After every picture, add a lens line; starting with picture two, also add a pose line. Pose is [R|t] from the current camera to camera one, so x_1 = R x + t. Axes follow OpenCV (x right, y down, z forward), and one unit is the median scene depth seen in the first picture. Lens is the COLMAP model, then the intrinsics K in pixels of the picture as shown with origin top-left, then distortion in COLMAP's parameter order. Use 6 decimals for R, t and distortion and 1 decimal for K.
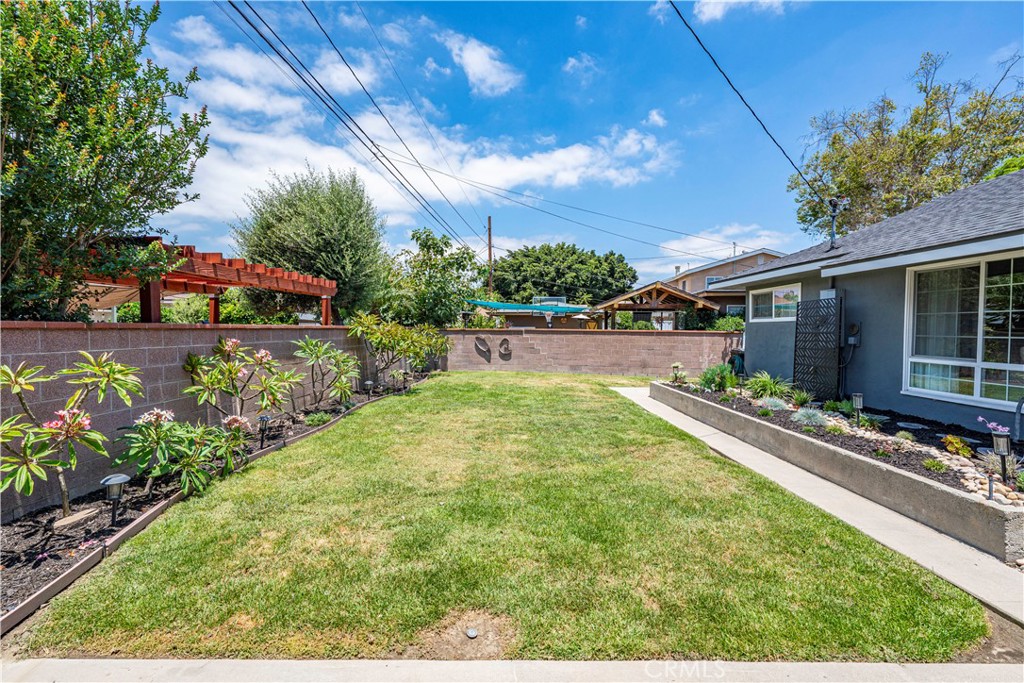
lens RADIAL K [[432.3, 0, 512.0], [0, 432.3, 341.5], [0, 0, 1]] dist [-0.001882, -0.000454]
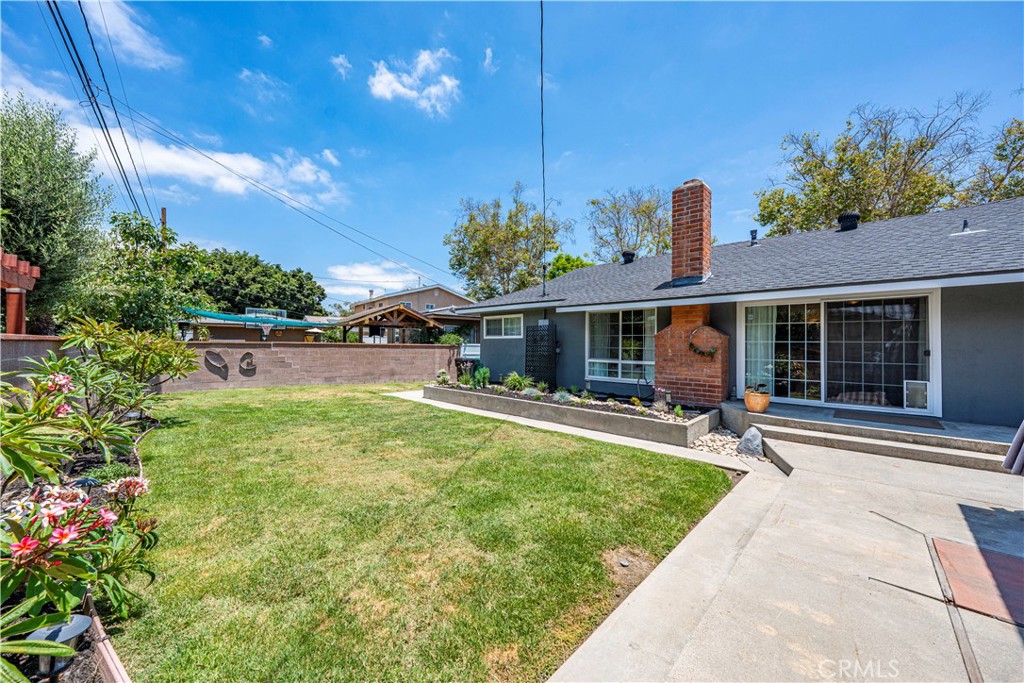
lens RADIAL K [[363.9, 0, 510.7], [0, 363.9, 341.9], [0, 0, 1]] dist [-0.002721, 0.000108]
pose [[0.706783, 0.006001, 0.707405, -0.167794], [0.015618, 0.999588, -0.024084, -0.002116], [-0.707258, 0.028071, 0.706398, 0.058463]]
